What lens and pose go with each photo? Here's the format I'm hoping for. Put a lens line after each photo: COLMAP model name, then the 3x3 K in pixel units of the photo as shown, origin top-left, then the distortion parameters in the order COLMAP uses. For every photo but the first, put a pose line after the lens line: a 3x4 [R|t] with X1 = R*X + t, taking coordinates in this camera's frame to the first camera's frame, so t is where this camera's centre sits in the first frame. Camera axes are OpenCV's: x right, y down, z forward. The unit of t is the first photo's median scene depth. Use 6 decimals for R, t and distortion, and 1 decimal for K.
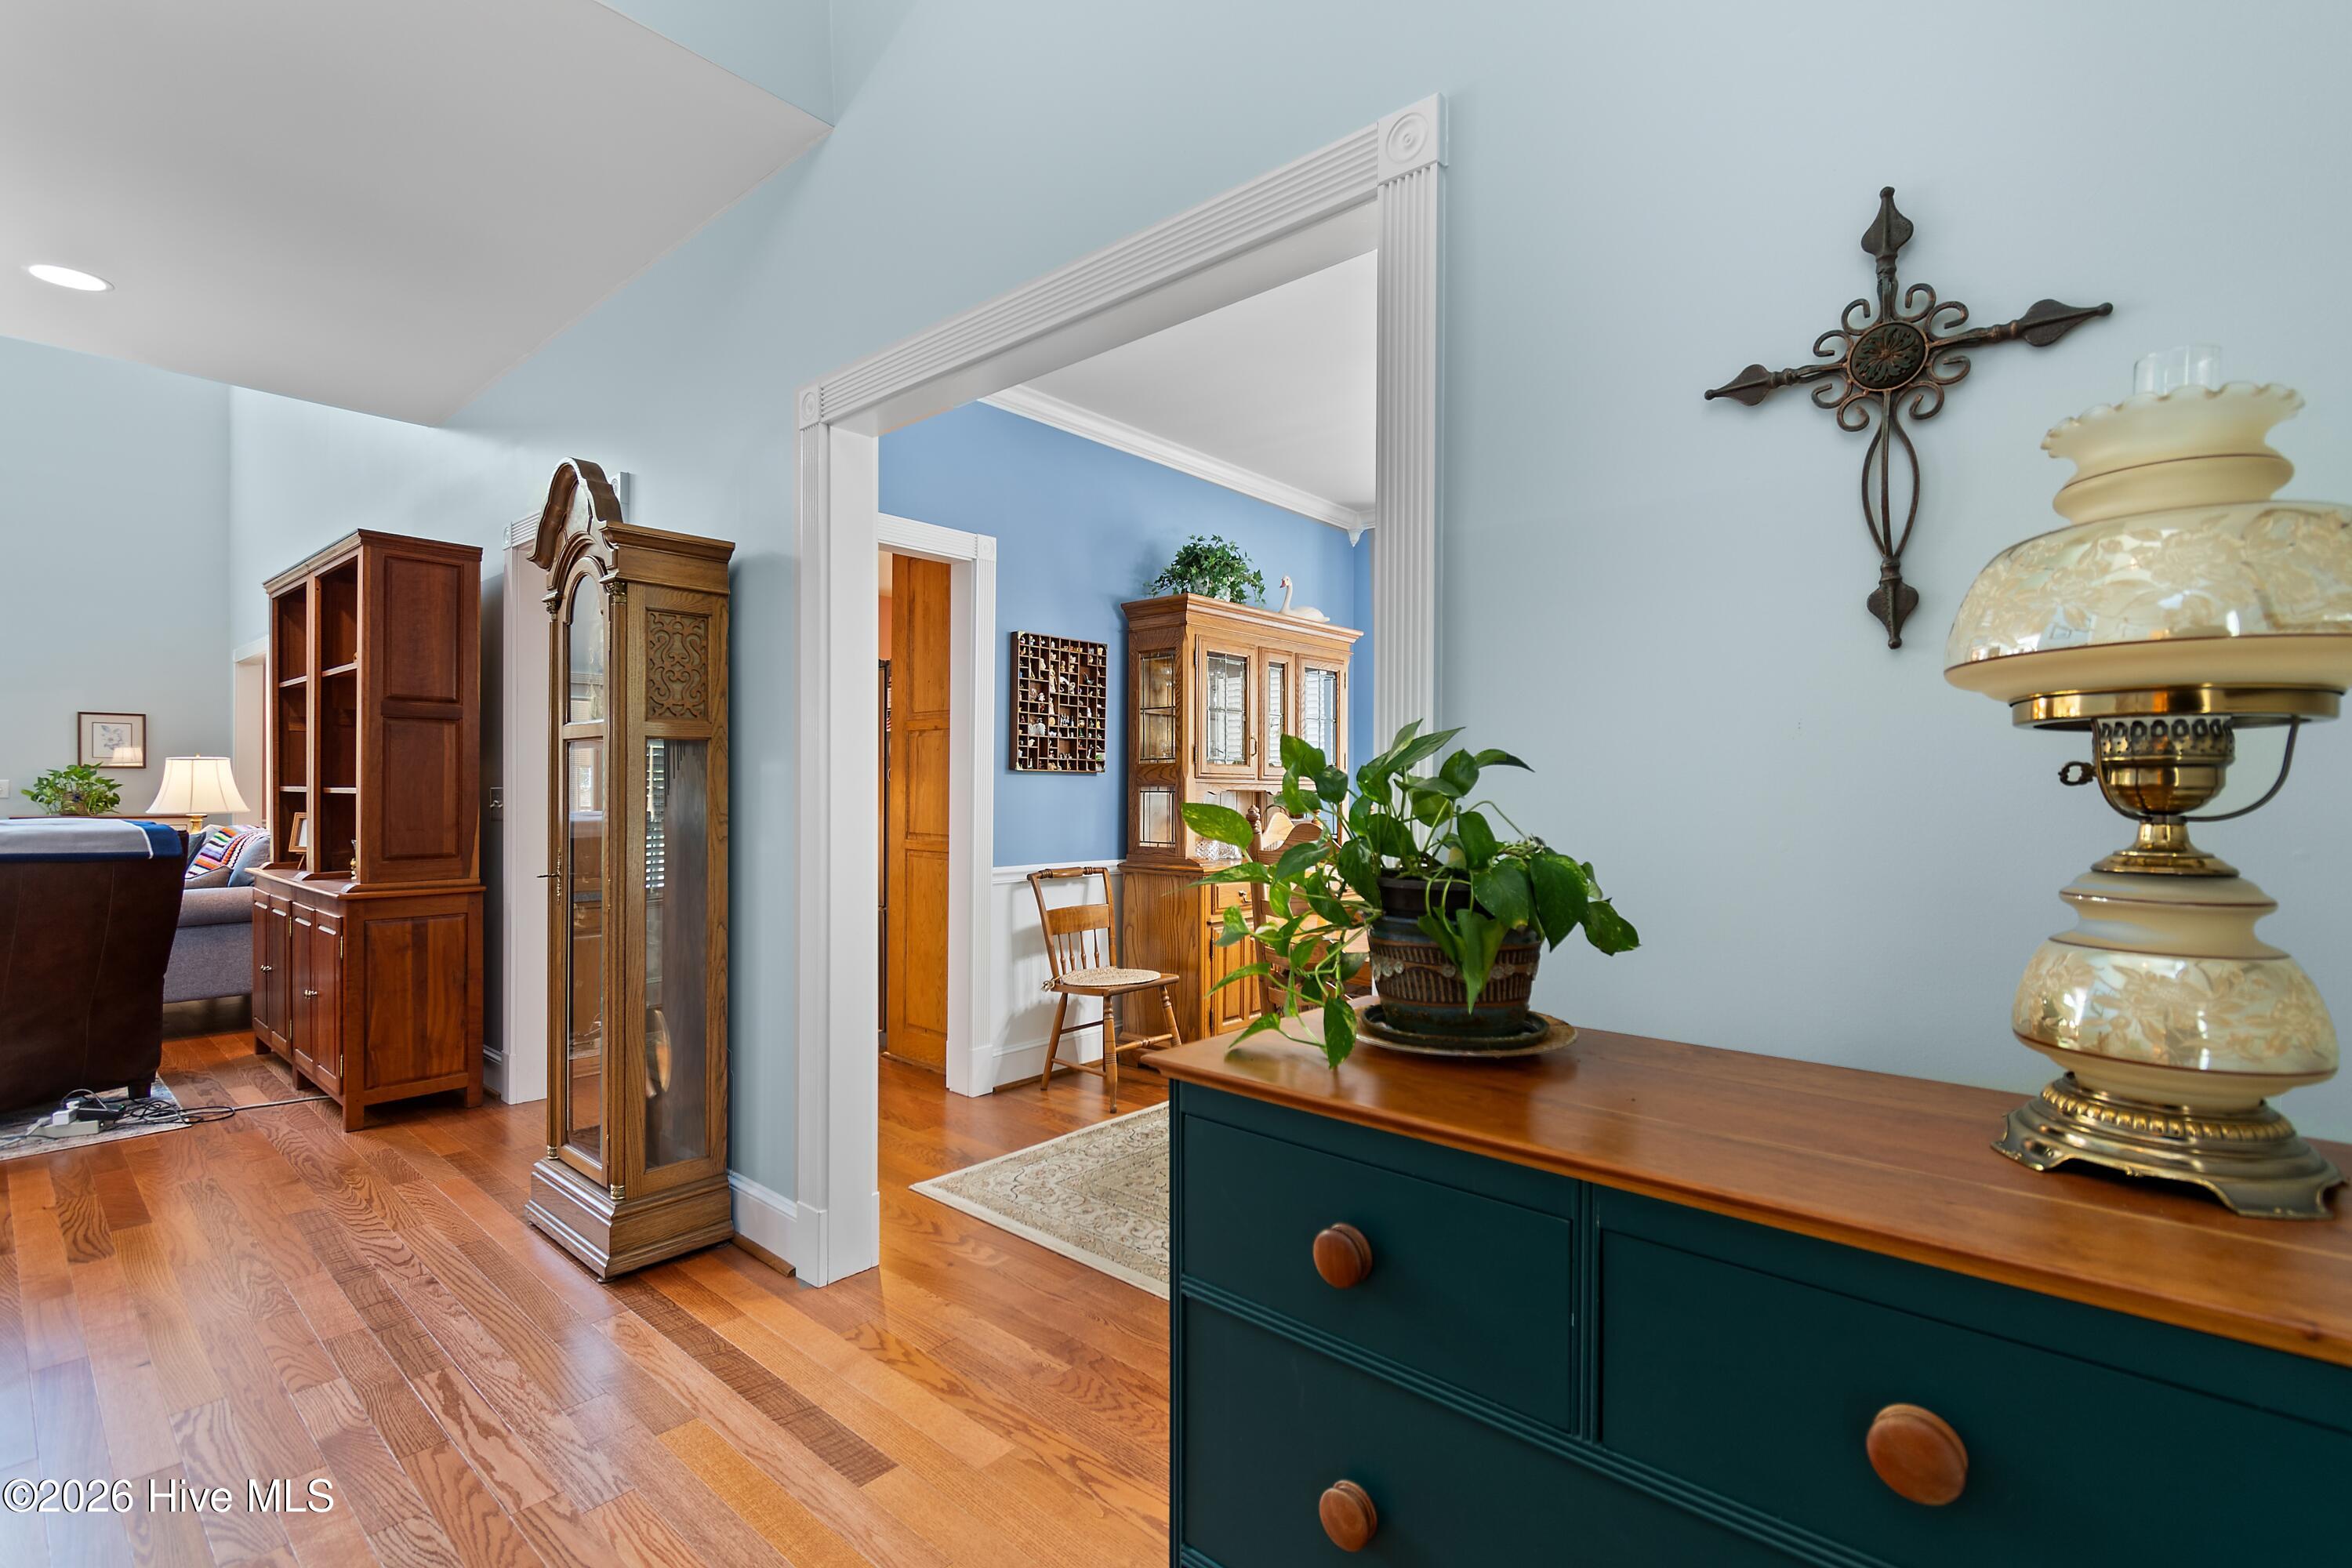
lens RADIAL K [[1063.6, 0, 1178.5], [0, 1063.6, 792.4], [0, 0, 1]] dist [0.000038, -0.000049]
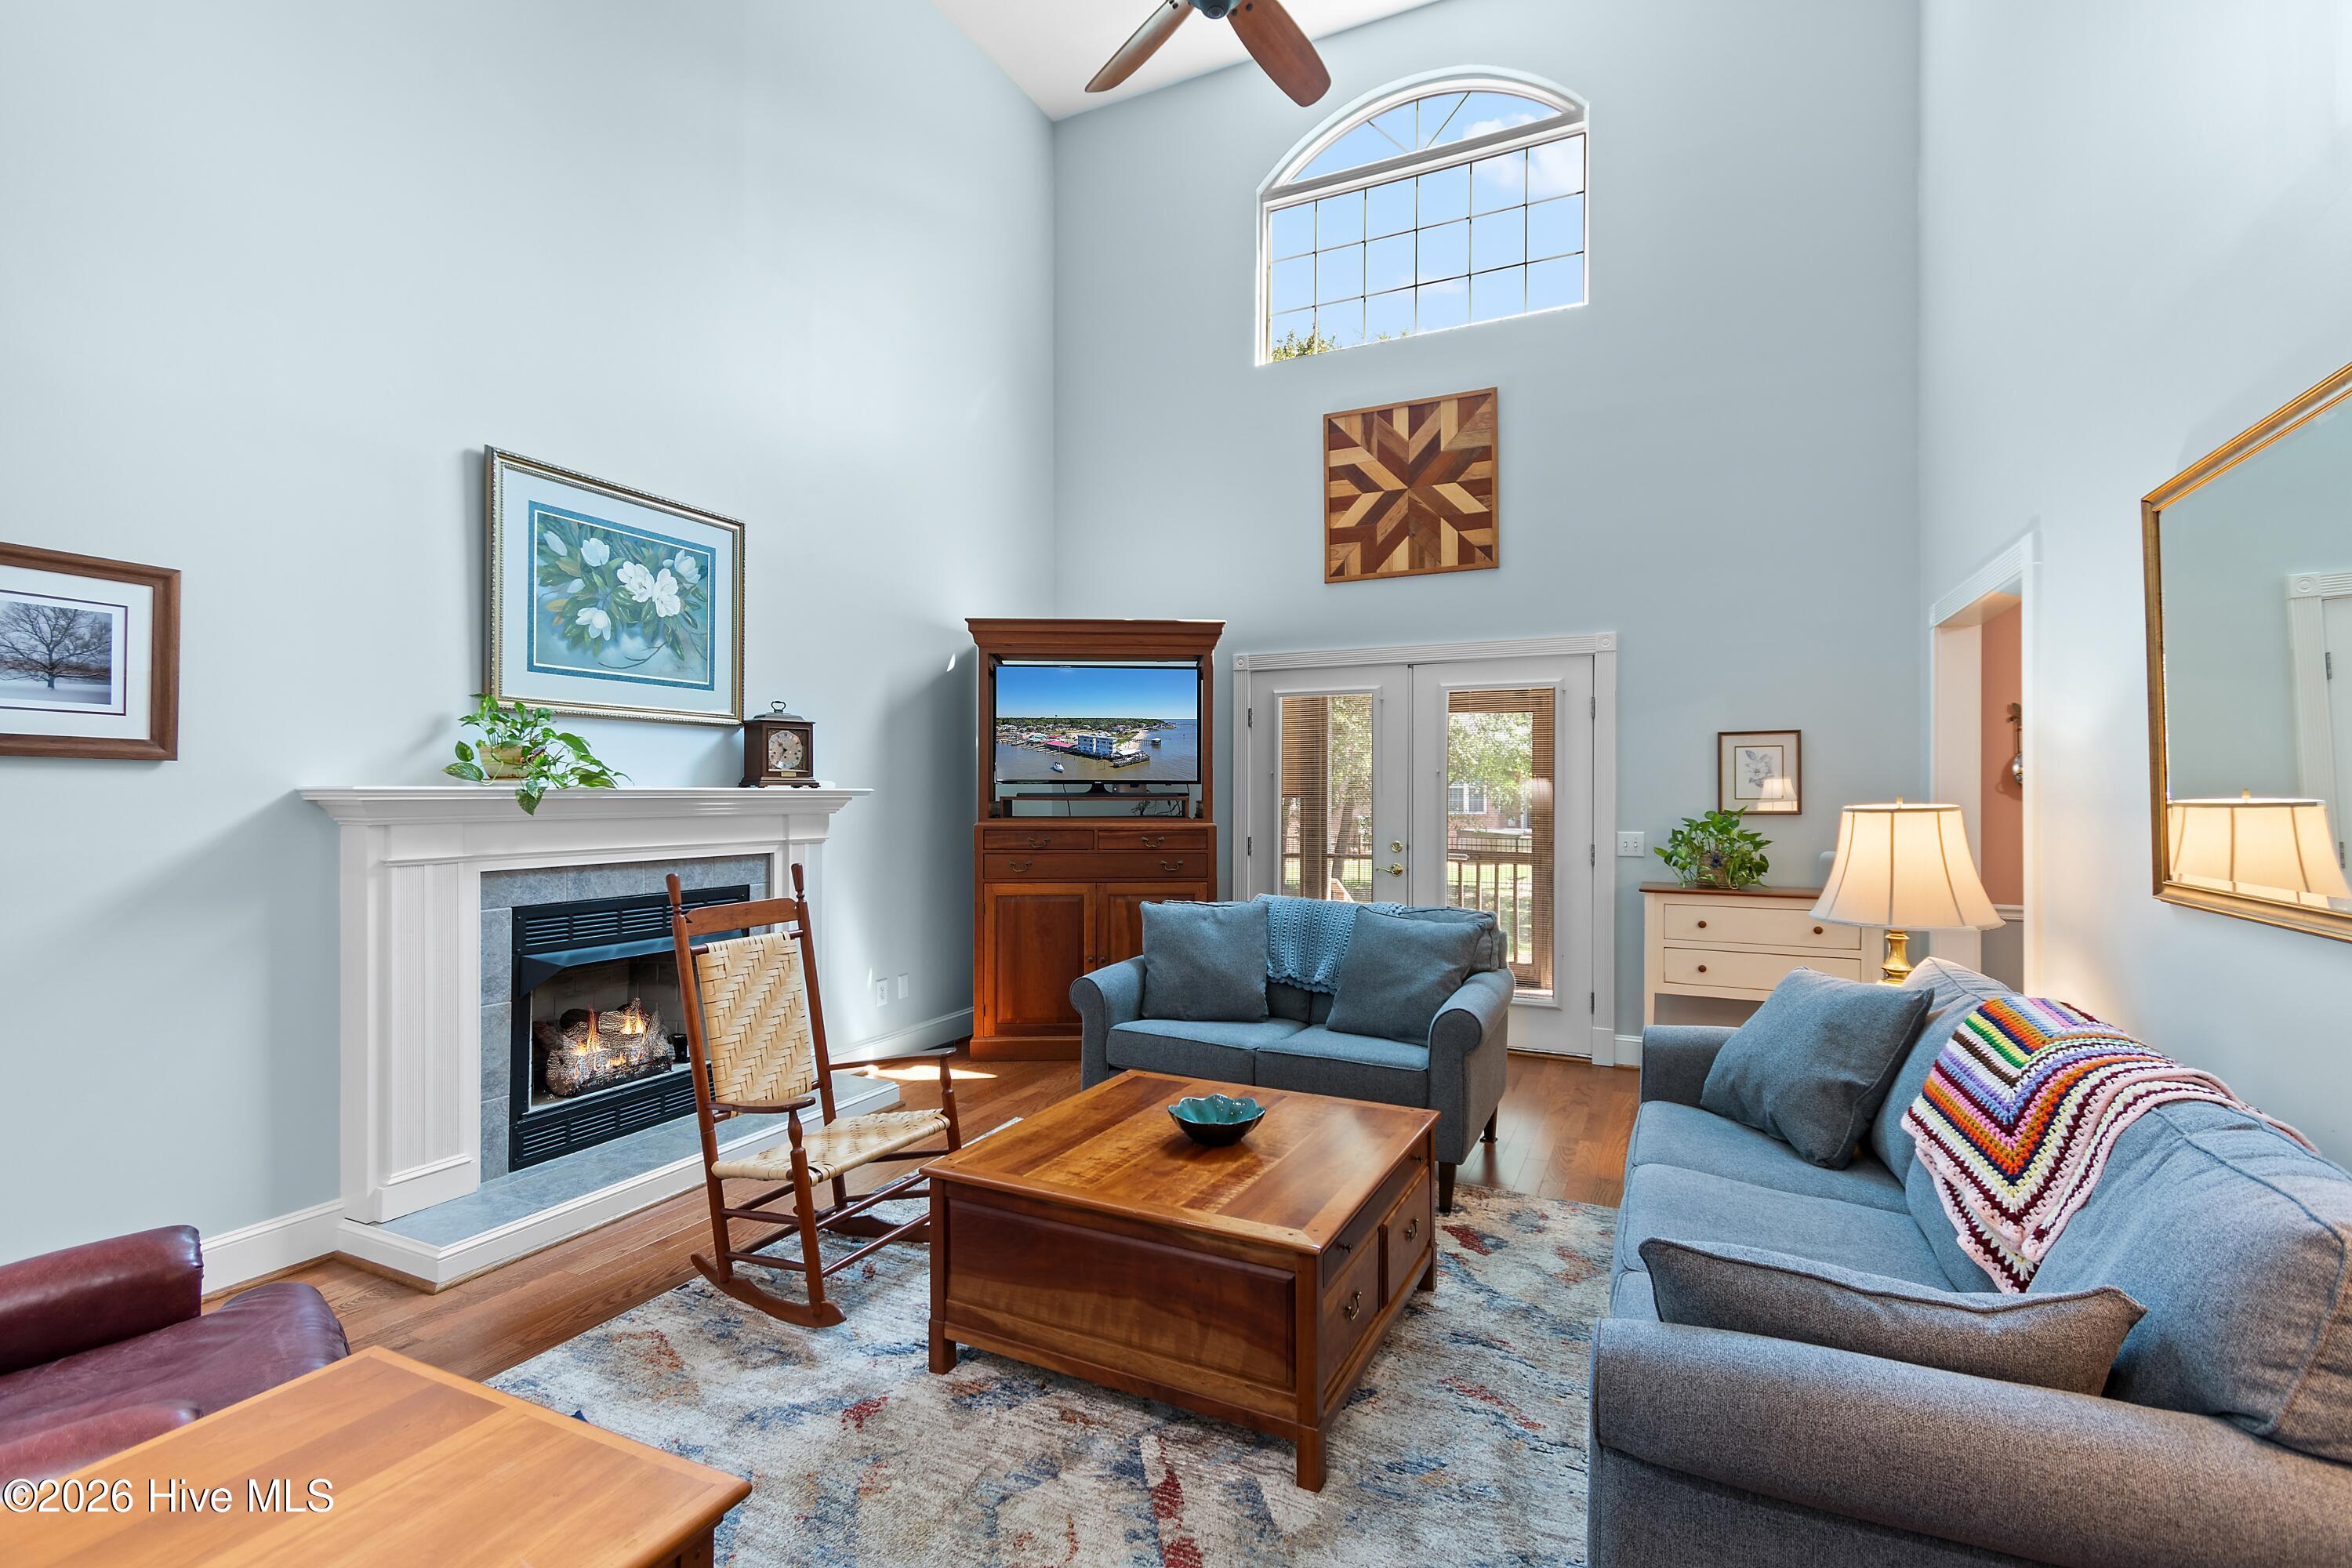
lens RADIAL K [[1063.6, 0, 1179.2], [0, 1063.6, 790.4], [0, 0, 1]] dist [0.000038, -0.000049]
pose [[0.273959, -0.012961, -0.961654, -0.805482], [-0.002420, 0.999897, -0.014166, -0.047144], [0.961738, 0.006208, 0.273899, 0.817154]]
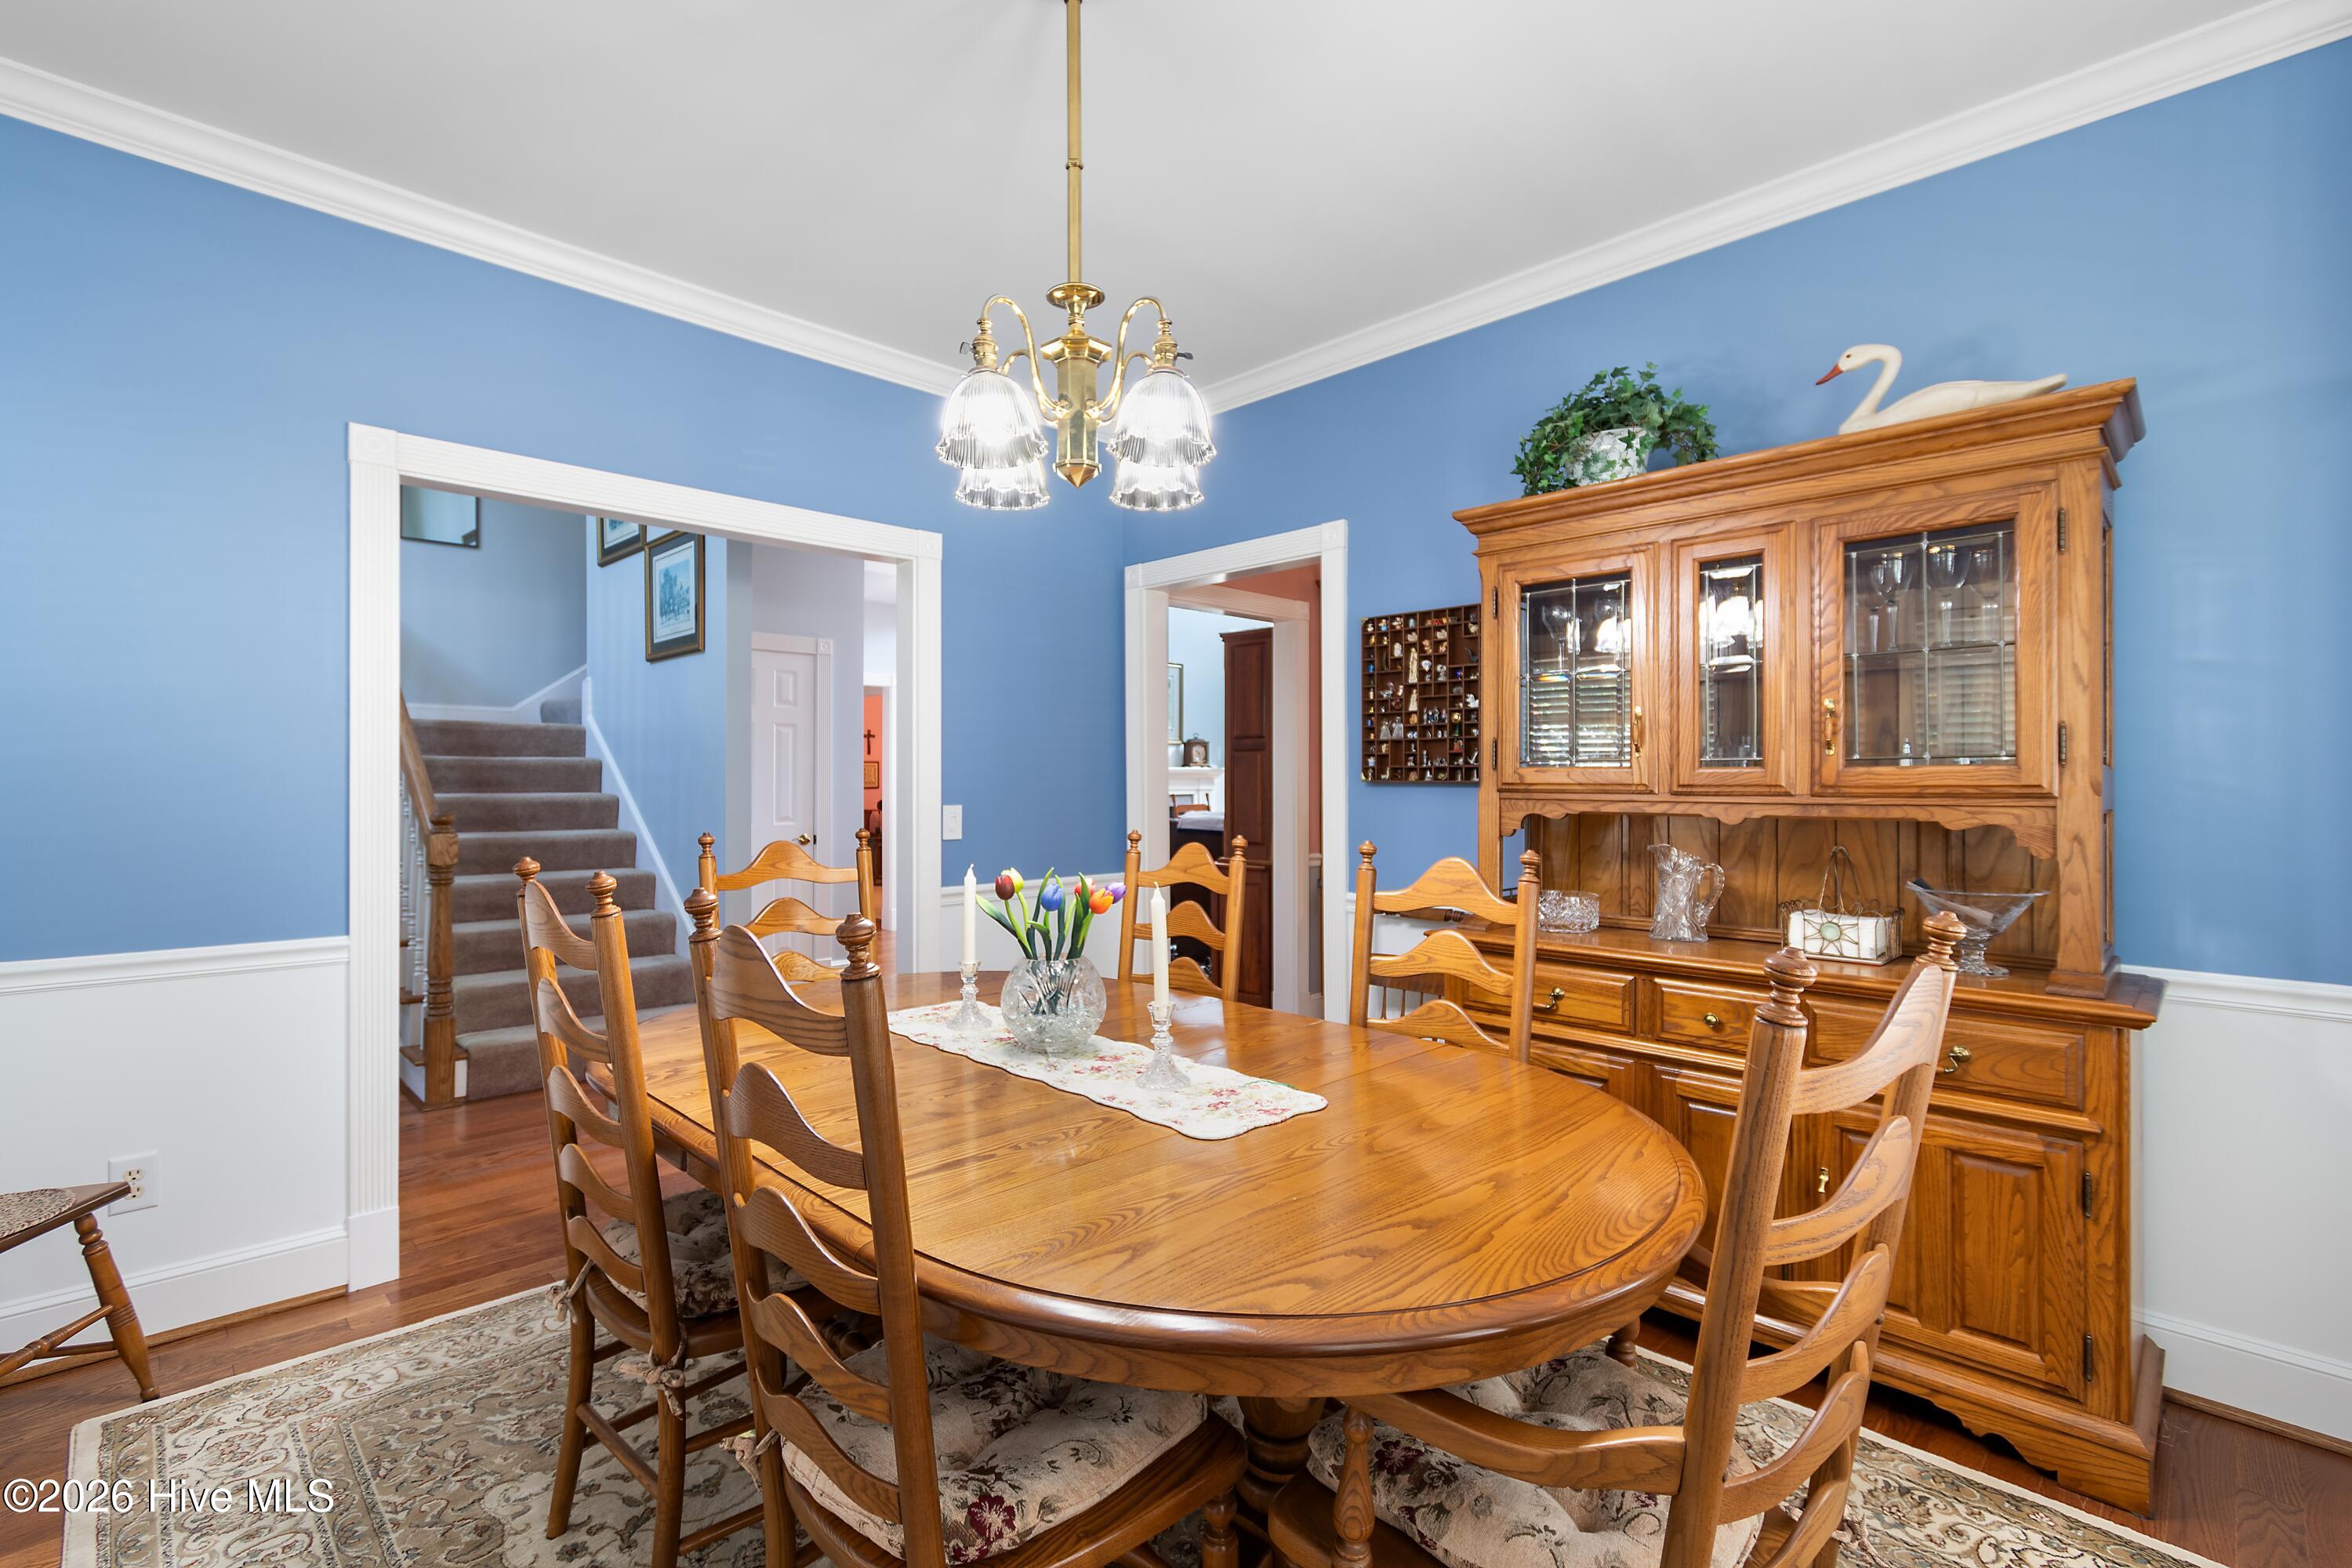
lens RADIAL K [[1063.6, 0, 1175.6], [0, 1063.6, 775.5], [0, 0, 1]] dist [0.000038, -0.000049]
pose [[-0.066449, -0.011144, -0.997728, 0.664191], [-0.004800, 0.999930, -0.010849, -0.014548], [0.997778, 0.004068, -0.066497, 0.850760]]
